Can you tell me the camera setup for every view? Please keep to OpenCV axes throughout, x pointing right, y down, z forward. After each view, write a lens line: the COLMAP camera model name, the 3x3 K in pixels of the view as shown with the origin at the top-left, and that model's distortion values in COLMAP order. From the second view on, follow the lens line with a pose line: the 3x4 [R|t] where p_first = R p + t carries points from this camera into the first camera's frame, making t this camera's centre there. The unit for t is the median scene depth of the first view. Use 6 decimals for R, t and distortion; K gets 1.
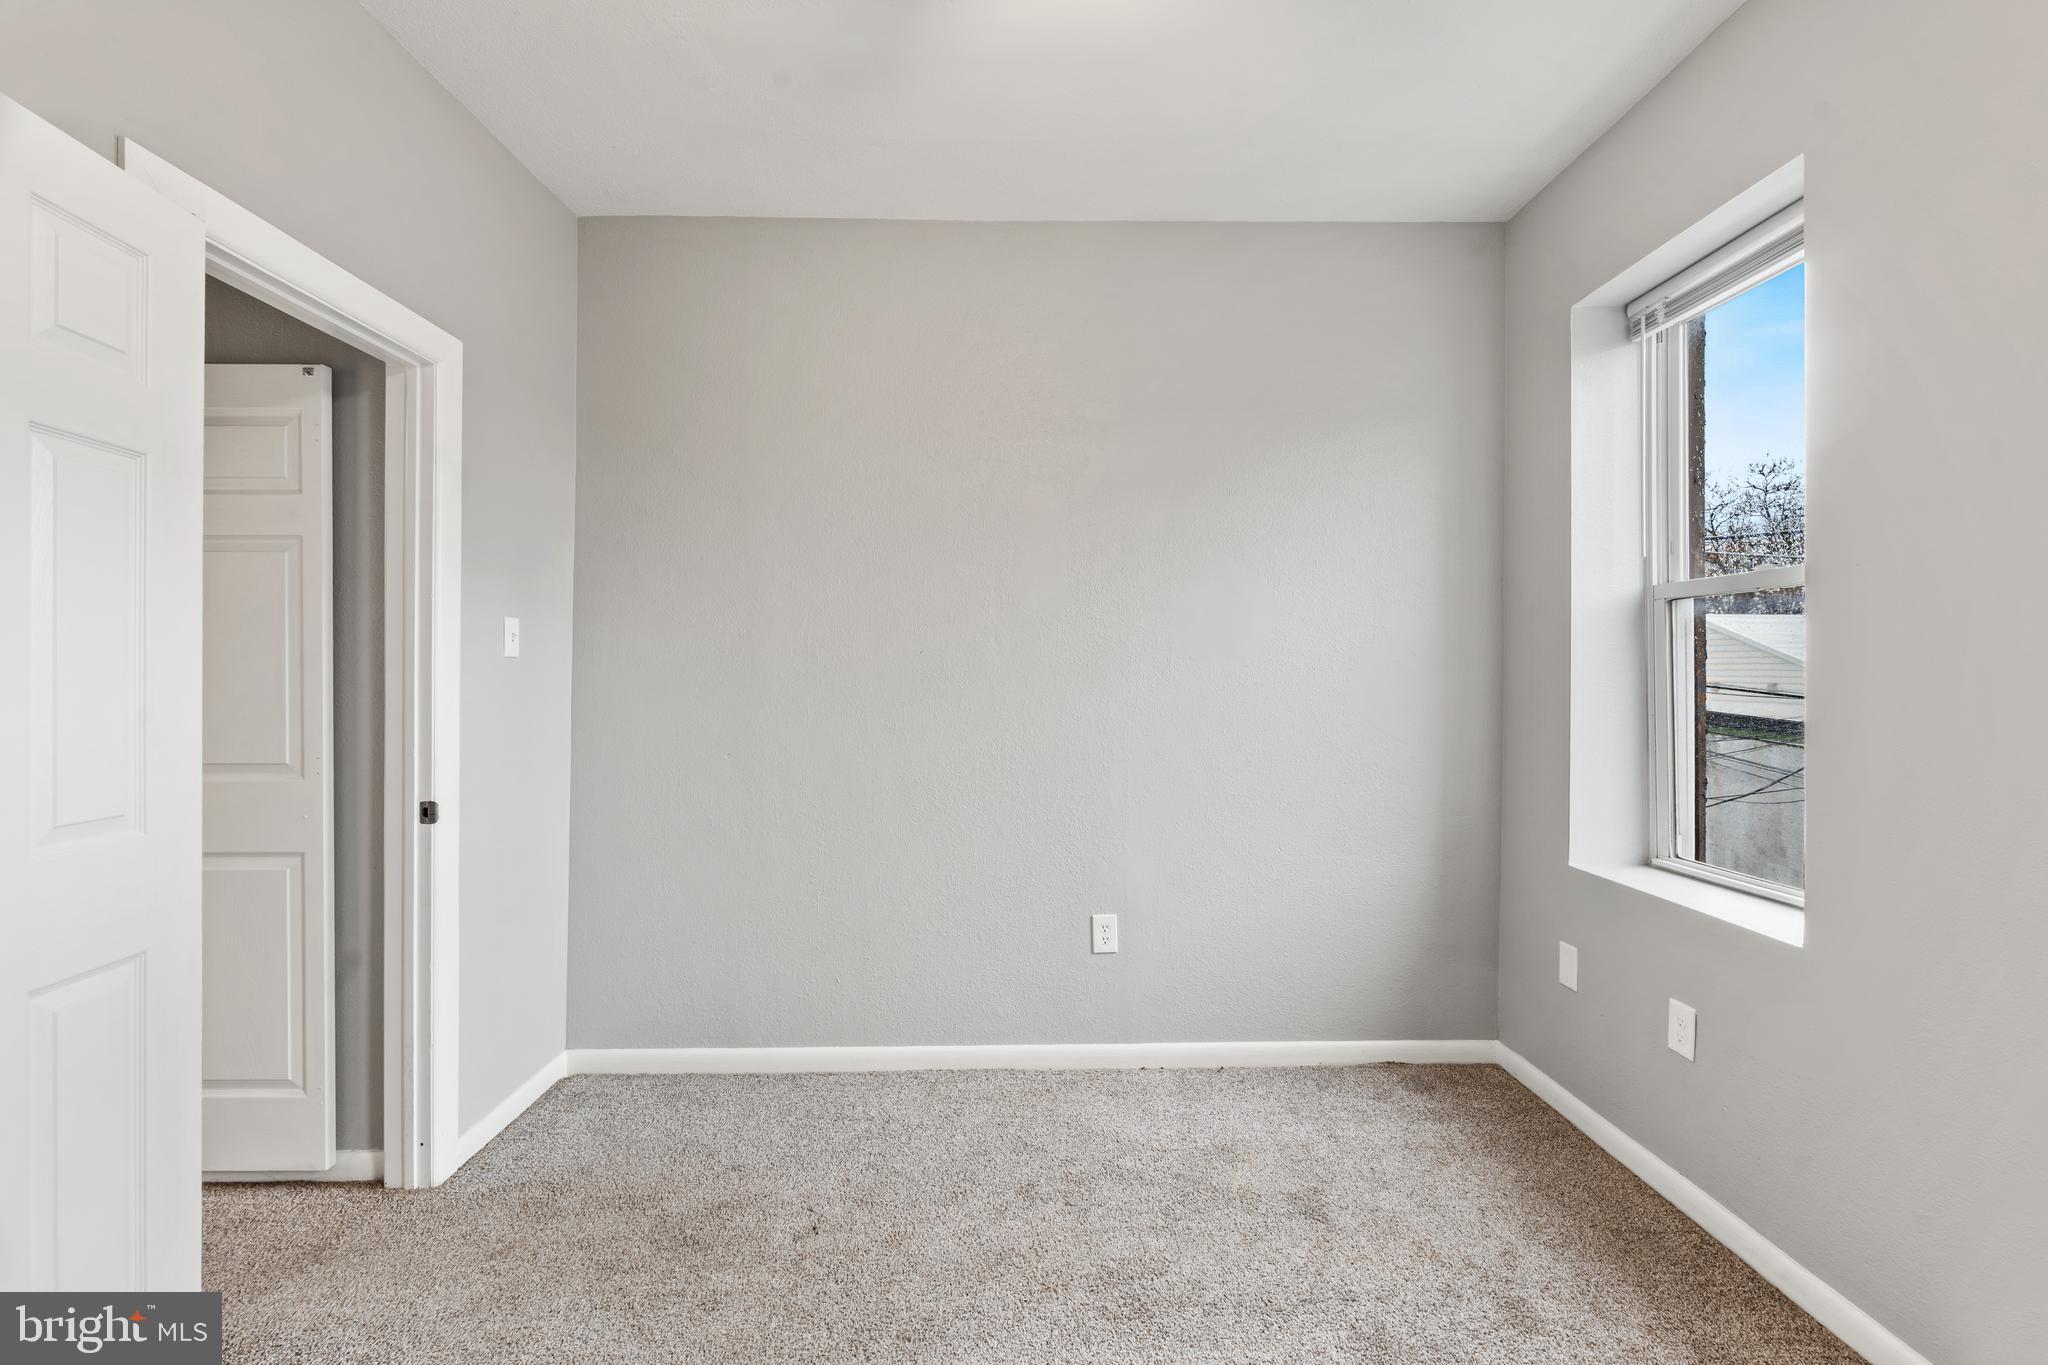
lens RADIAL K [[898.7, 0, 1020.9], [0, 898.7, 677.8], [0, 0, 1]] dist [-0.000291, -0.000603]
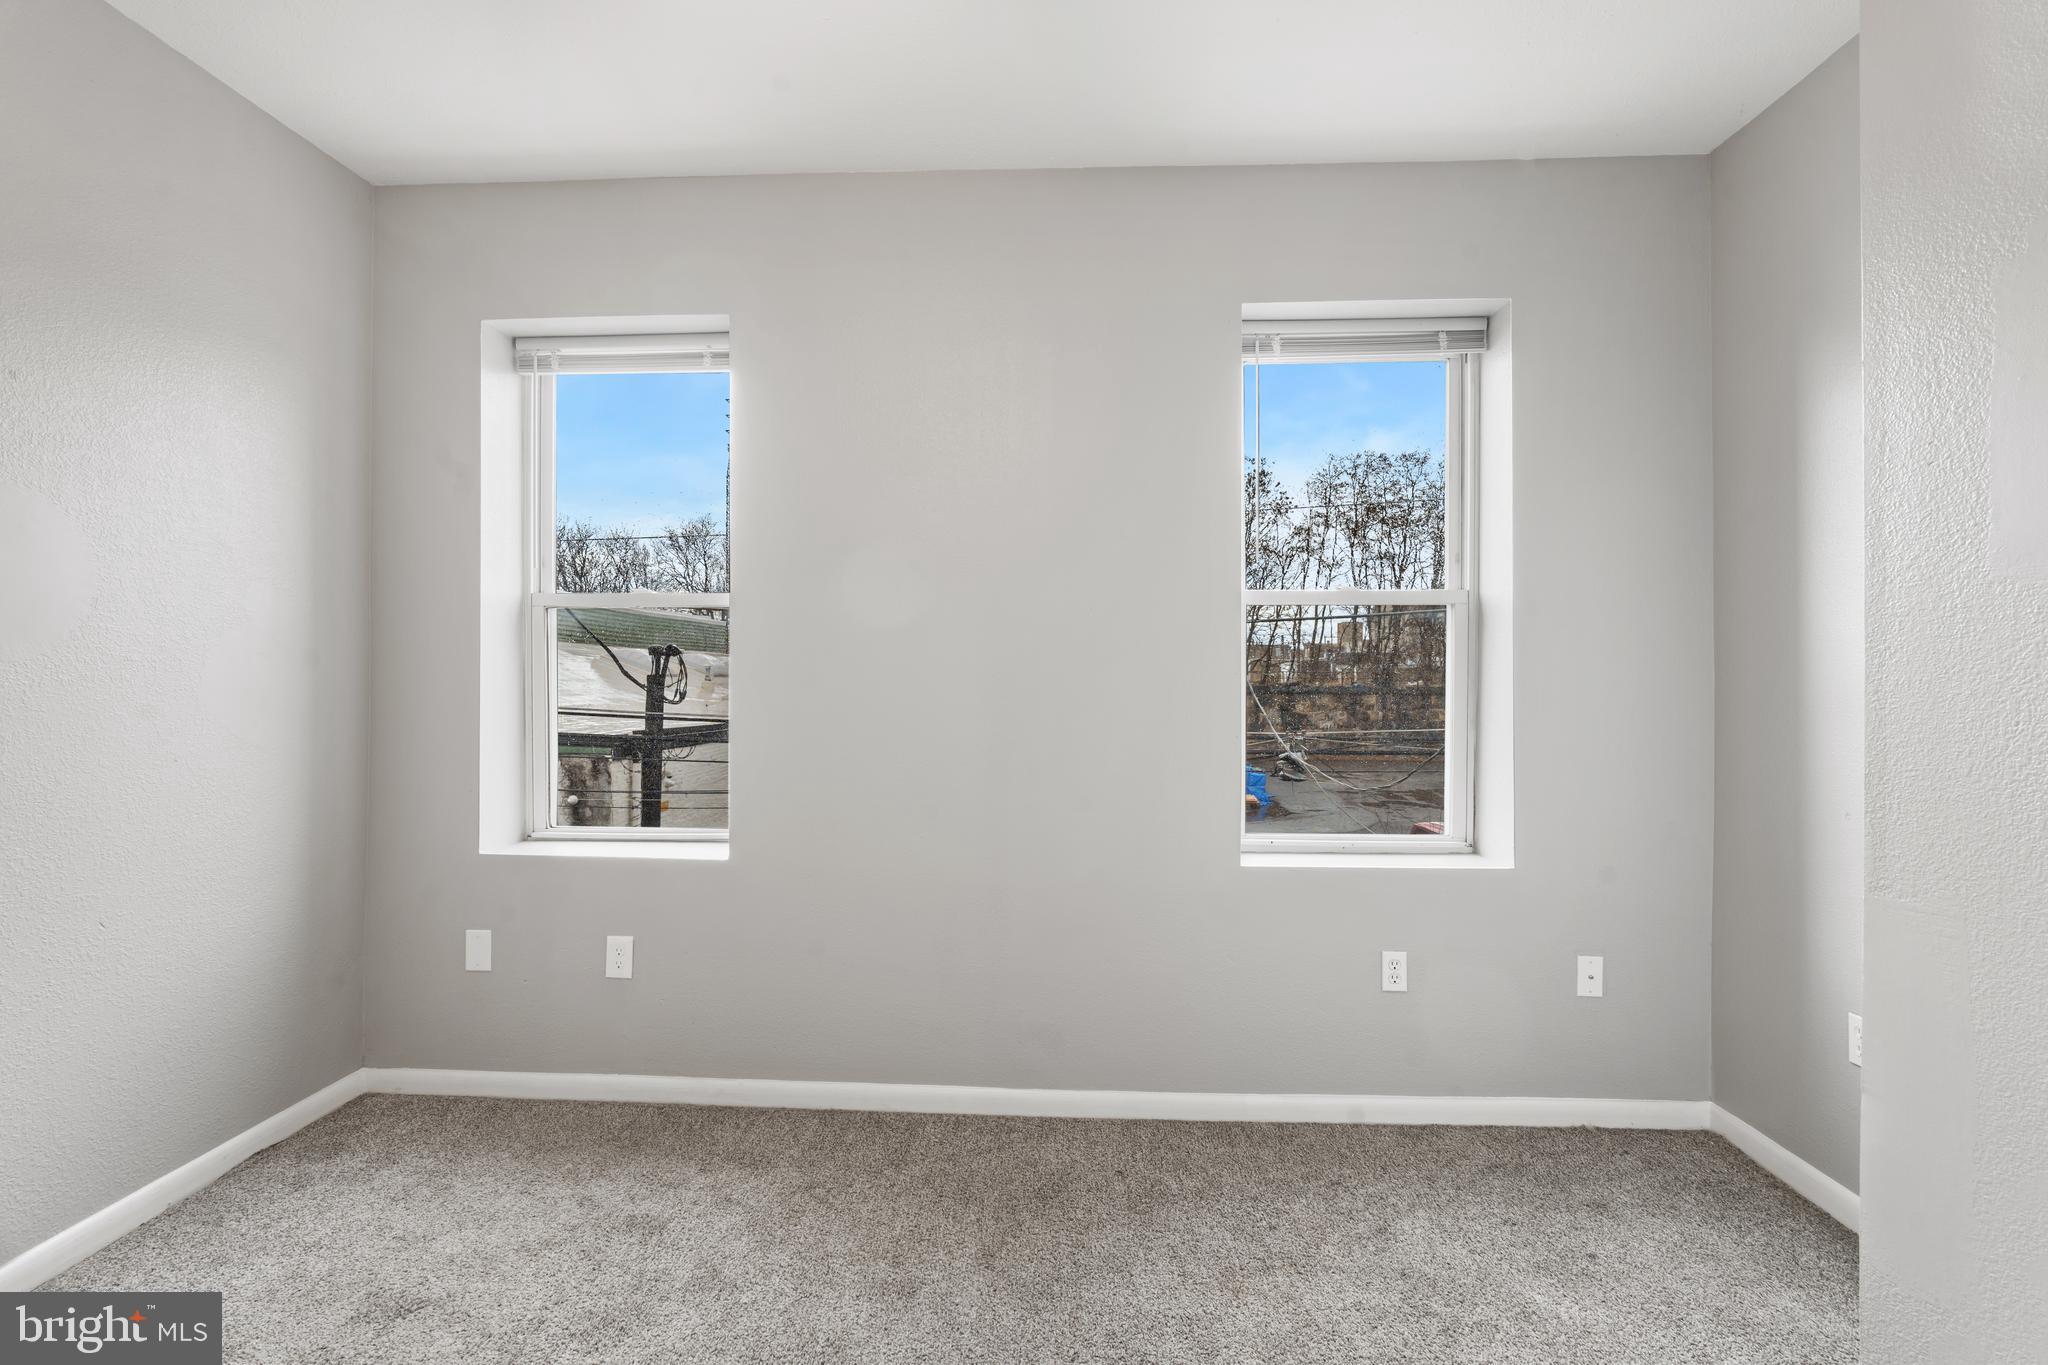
lens RADIAL K [[898.7, 0, 1020.9], [0, 898.7, 677.8], [0, 0, 1]] dist [-0.000291, -0.000603]
pose [[0.067173, 0.002579, 0.997738, -0.399353], [-0.002370, 0.999994, -0.002426, 0.005314], [-0.997739, -0.002202, 0.067178, 0.310685]]
